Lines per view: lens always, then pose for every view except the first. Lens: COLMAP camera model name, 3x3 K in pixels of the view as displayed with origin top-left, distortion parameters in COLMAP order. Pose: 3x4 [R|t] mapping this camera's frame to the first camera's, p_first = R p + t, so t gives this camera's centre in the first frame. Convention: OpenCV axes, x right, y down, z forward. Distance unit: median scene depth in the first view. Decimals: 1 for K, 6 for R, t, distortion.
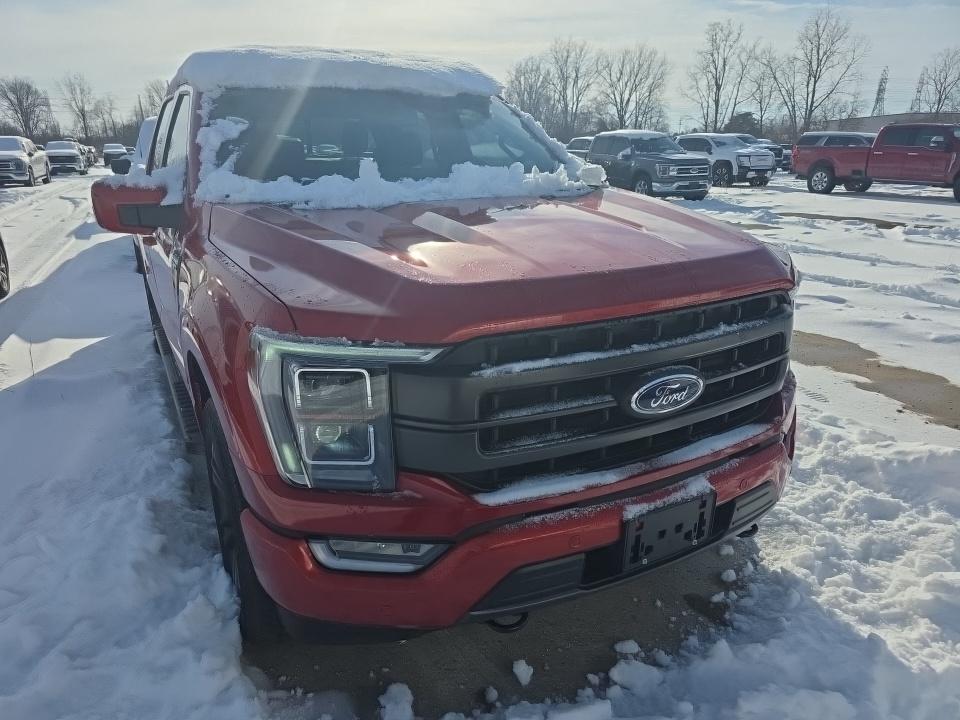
lens RADIAL K [[655.1, 0, 493.7], [0, 655.1, 365.5], [0, 0, 1]] dist [0.043033, -0.040403]
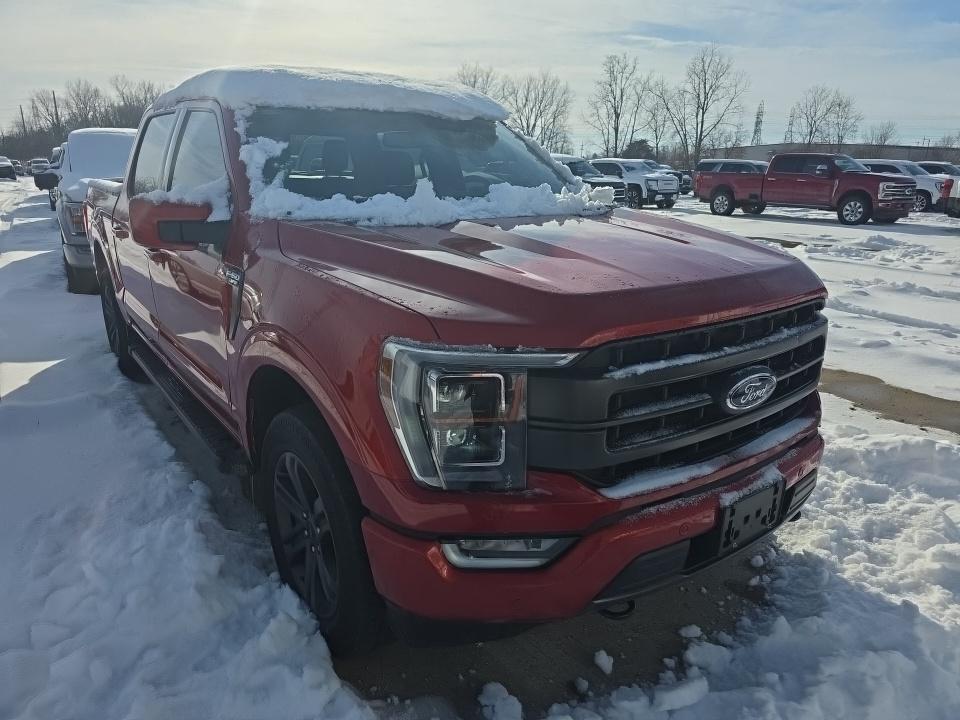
lens RADIAL K [[657.4, 0, 474.6], [0, 657.4, 360.0], [0, 0, 1]] dist [0.040629, -0.036371]
pose [[0.990157, -0.023077, 0.138049, -0.255147], [0.028154, 0.998993, -0.034942, 0.011931], [-0.137103, 0.038485, 0.989809, -0.032371]]
